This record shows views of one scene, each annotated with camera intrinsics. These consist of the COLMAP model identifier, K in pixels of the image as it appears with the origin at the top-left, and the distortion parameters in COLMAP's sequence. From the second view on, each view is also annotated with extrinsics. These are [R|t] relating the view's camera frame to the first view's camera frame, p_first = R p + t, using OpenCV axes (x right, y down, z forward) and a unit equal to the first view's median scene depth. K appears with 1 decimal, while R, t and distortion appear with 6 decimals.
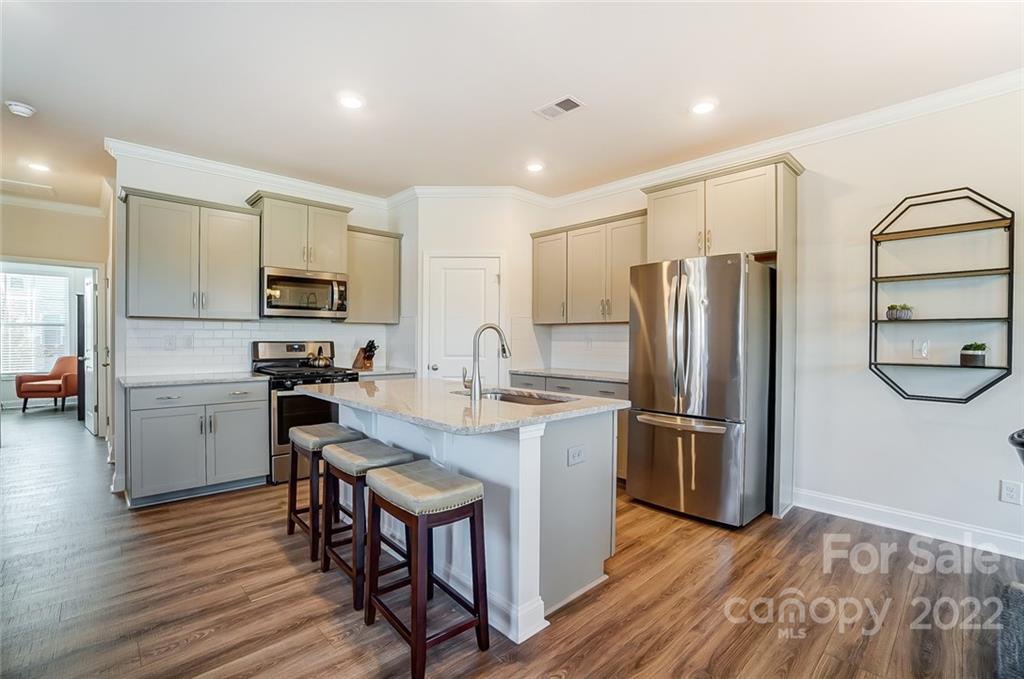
lens RADIAL K [[458.7, 0, 507.7], [0, 458.7, 341.8], [0, 0, 1]] dist [-0.059730, 0.020759]
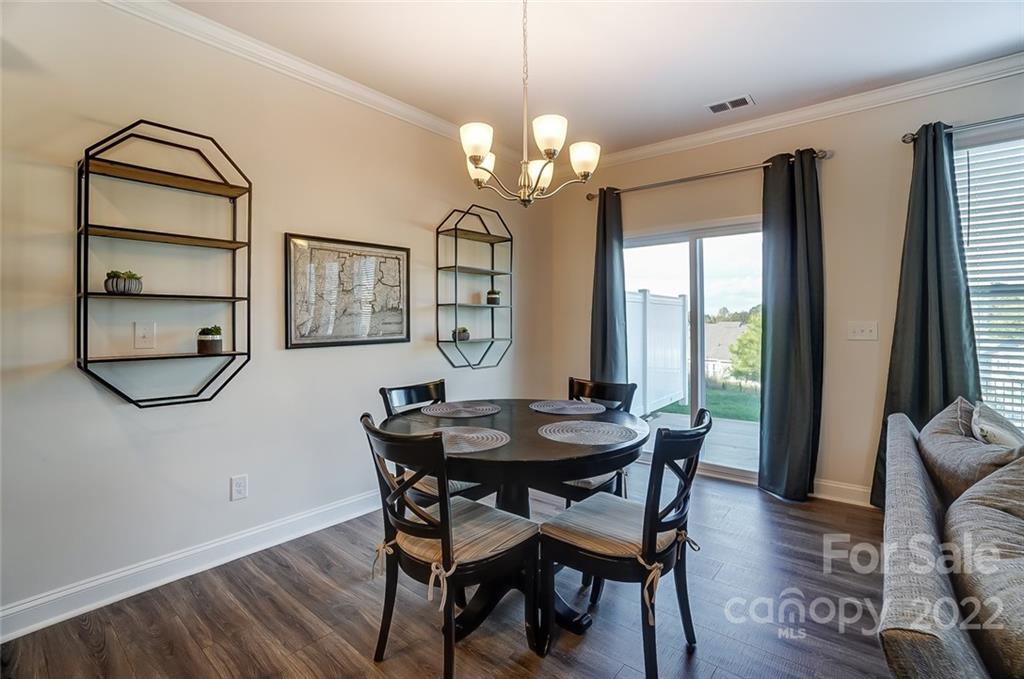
lens RADIAL K [[463.2, 0, 512.6], [0, 463.2, 324.7], [0, 0, 1]] dist [-0.021298, 0.000455]
pose [[-0.125769, -0.009643, 0.992013, 0.080360], [0.008030, 0.999910, 0.010738, -0.003127], [-0.992027, 0.009317, -0.125681, 0.358398]]
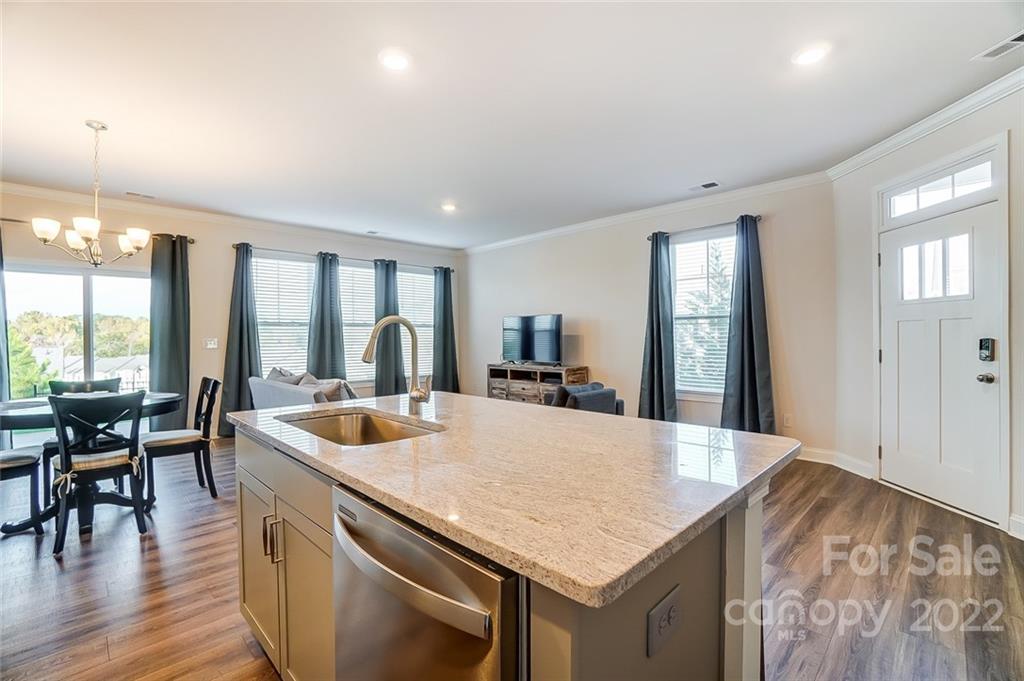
lens RADIAL K [[483.4, 0, 512.1], [0, 483.4, 332.9], [0, 0, 1]] dist [-0.002520, -0.000047]
pose [[-0.999855, 0.003140, -0.016715, -0.139092], [0.003116, 0.999994, 0.001512, -0.011467], [0.016719, 0.001460, -0.999859, 1.207186]]
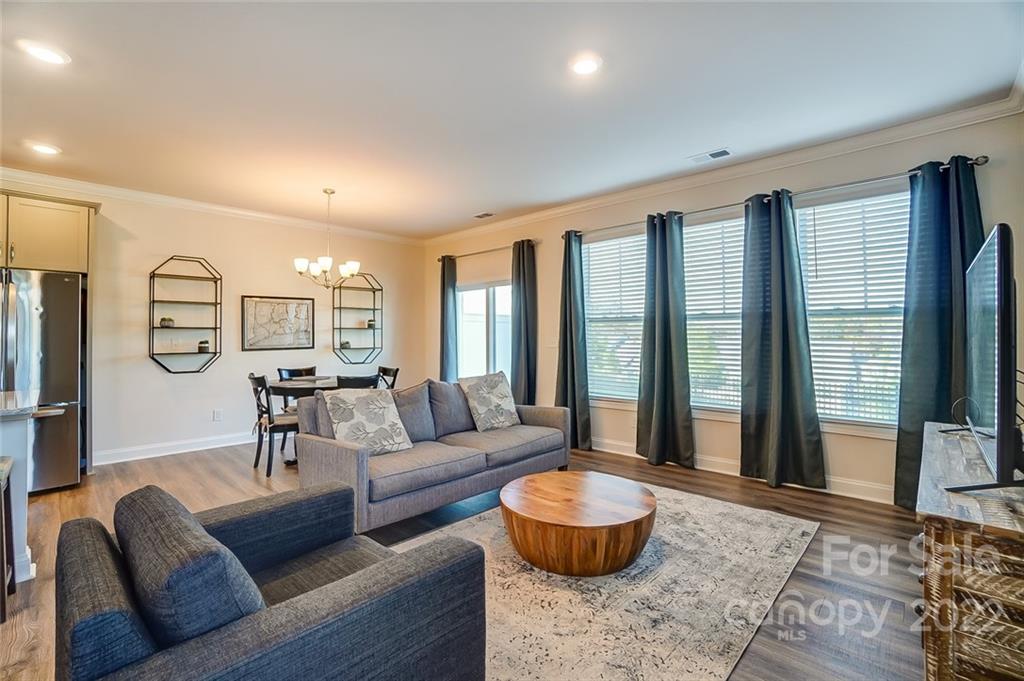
lens RADIAL K [[456.8, 0, 509.8], [0, 456.8, 333.9], [0, 0, 1]] dist [-0.032768, 0.000145]
pose [[-0.041750, 0.000951, 0.999128, -0.618980], [0.011283, 0.999936, -0.000480, -0.006030], [-0.999064, 0.011253, -0.041758, -0.156828]]
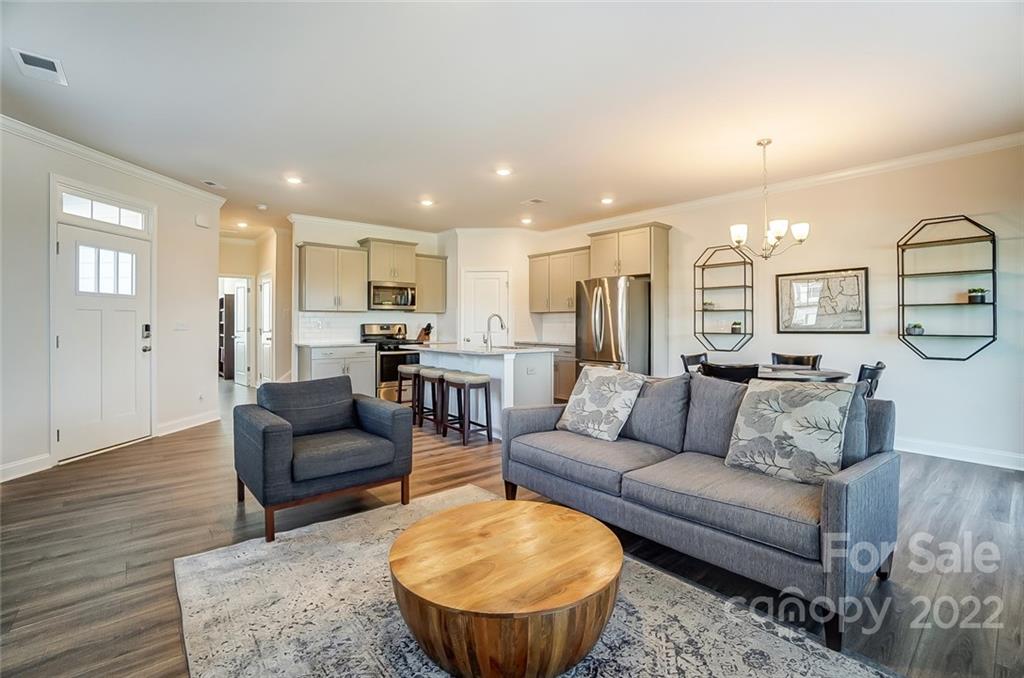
lens RADIAL K [[463.2, 0, 512.6], [0, 463.2, 324.2], [0, 0, 1]] dist [-0.021298, 0.000455]
pose [[0.998632, -0.004624, -0.052080, 0.100482], [0.004328, 0.999974, -0.005790, 0.014053], [0.052105, 0.005557, 0.998626, -0.765509]]
